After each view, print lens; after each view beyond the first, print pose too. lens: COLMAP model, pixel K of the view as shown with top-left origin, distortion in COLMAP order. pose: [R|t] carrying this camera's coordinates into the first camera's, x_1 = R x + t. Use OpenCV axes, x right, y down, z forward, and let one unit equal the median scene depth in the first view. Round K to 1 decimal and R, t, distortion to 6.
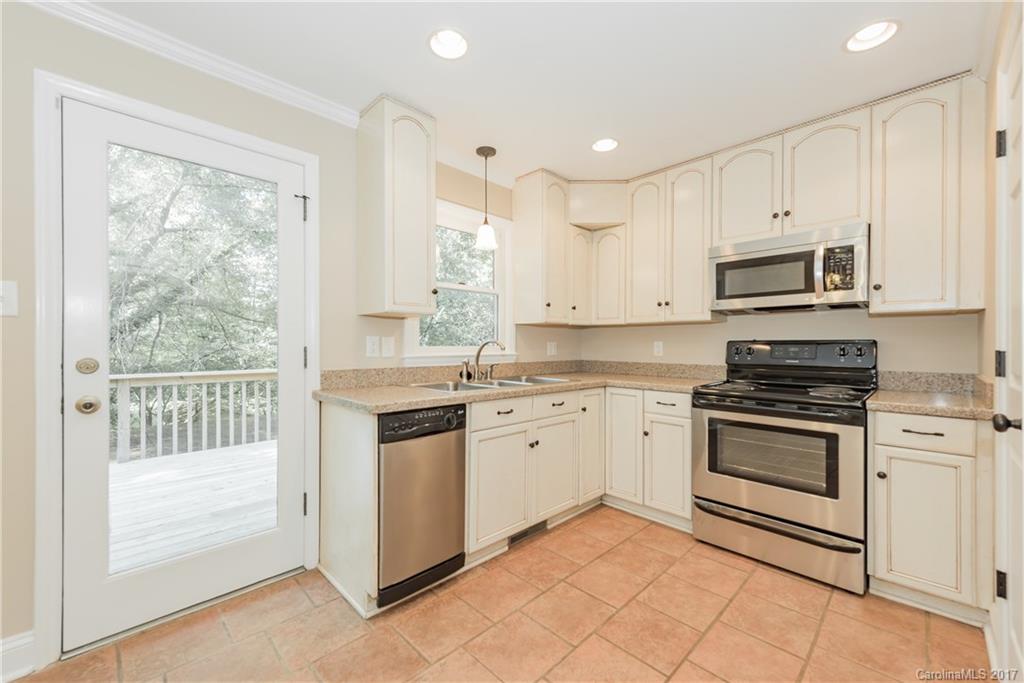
lens RADIAL K [[409.8, 0, 509.5], [0, 409.8, 343.4], [0, 0, 1]] dist [0.009334, -0.000165]
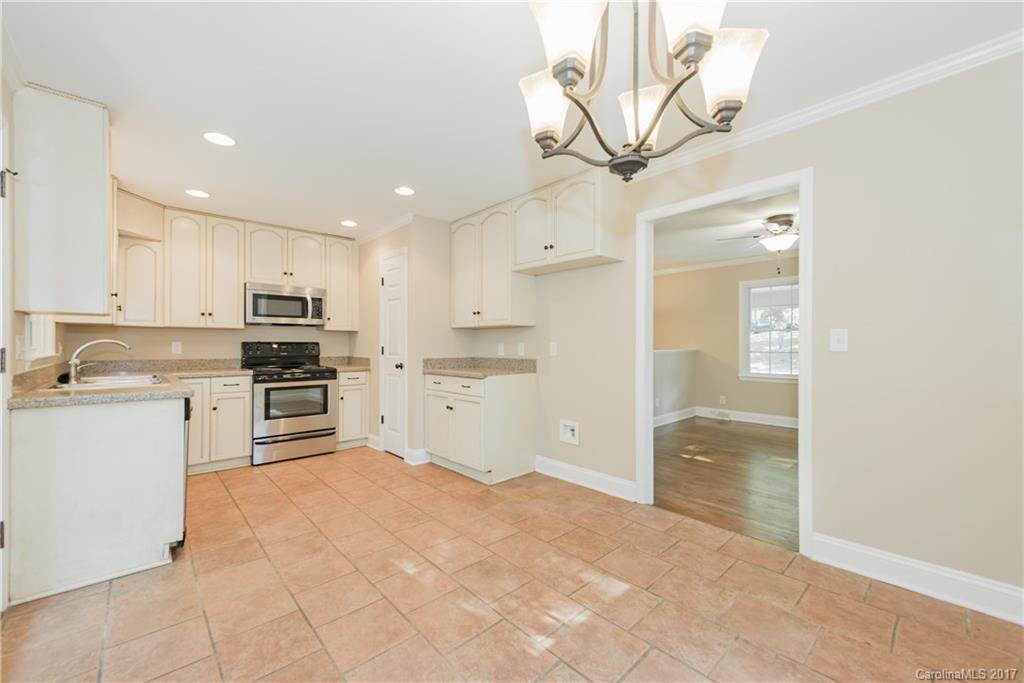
lens RADIAL K [[409.8, 0, 509.5], [0, 409.8, 343.4], [0, 0, 1]] dist [0.009334, -0.000165]
pose [[0.038707, 0.002666, 0.999247, -1.143490], [-0.002594, 0.999993, -0.002568, 0.000644], [-0.999247, -0.002493, 0.038714, -0.058719]]
